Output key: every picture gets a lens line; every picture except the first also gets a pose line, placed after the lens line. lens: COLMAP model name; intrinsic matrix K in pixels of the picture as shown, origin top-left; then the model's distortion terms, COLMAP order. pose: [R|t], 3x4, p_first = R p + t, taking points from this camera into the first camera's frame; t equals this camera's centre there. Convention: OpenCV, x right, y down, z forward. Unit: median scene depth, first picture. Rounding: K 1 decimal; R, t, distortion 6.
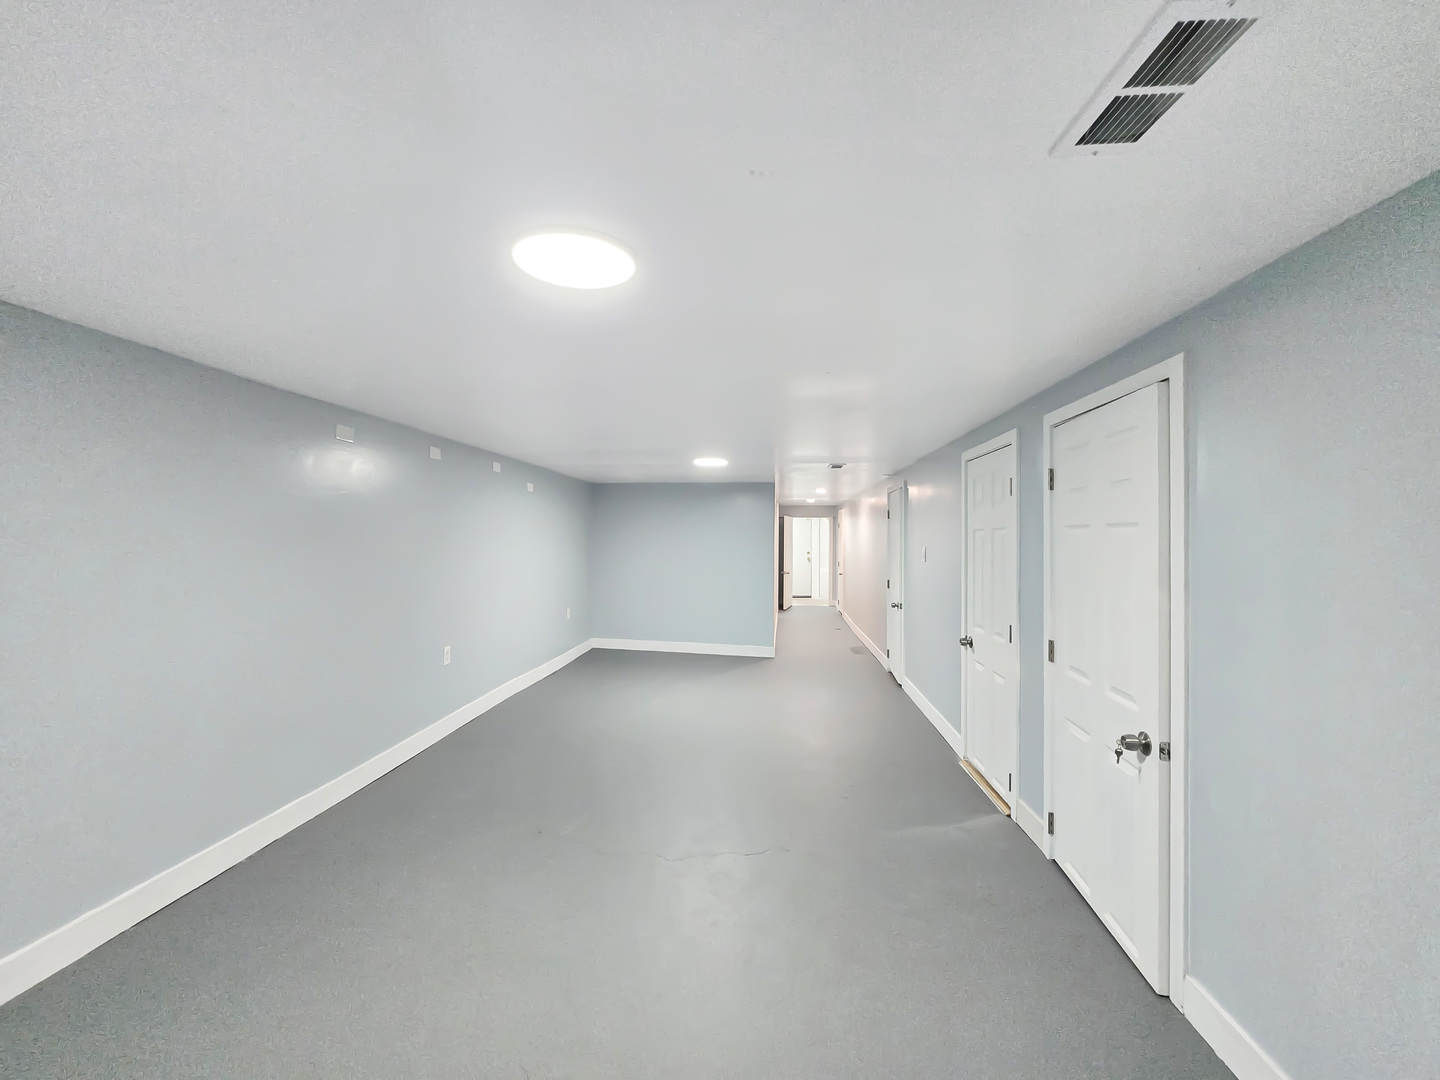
lens RADIAL K [[577.8, 0, 717.1], [0, 577.8, 530.3], [0, 0, 1]] dist [0.001319, -0.000192]
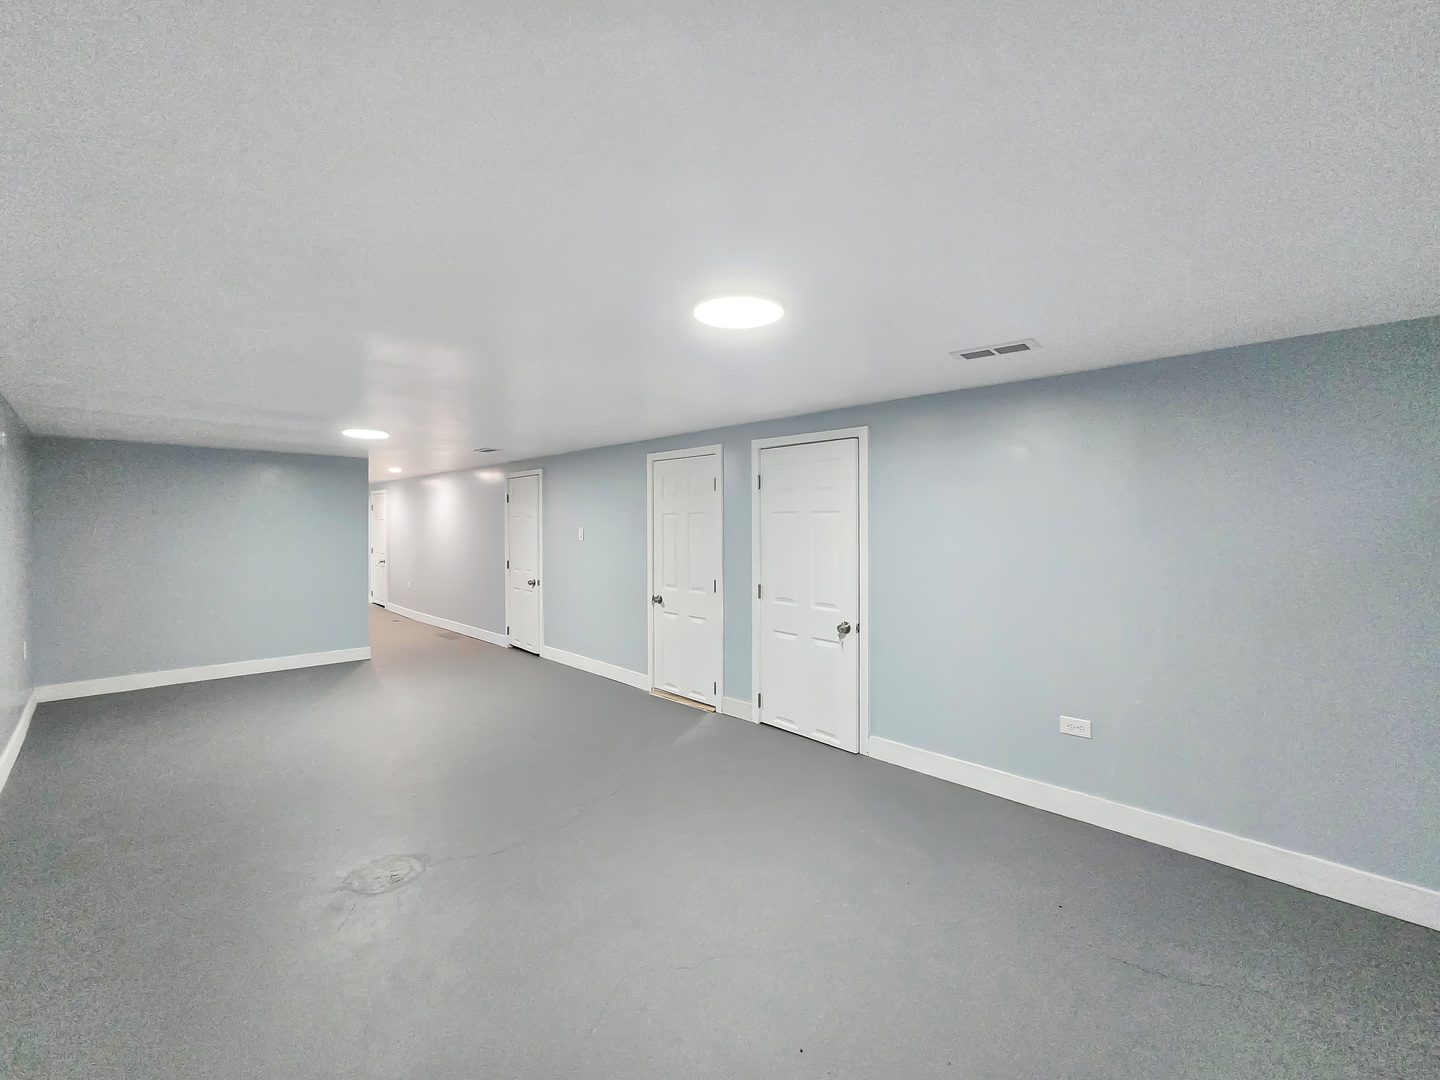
lens RADIAL K [[577.8, 0, 721.8], [0, 577.8, 516.2], [0, 0, 1]] dist [0.001319, -0.000192]
pose [[0.619679, -0.001846, 0.784854, -0.640210], [-0.002395, 0.999988, 0.004243, -0.001904], [-0.784852, -0.004508, 0.619667, 0.096492]]
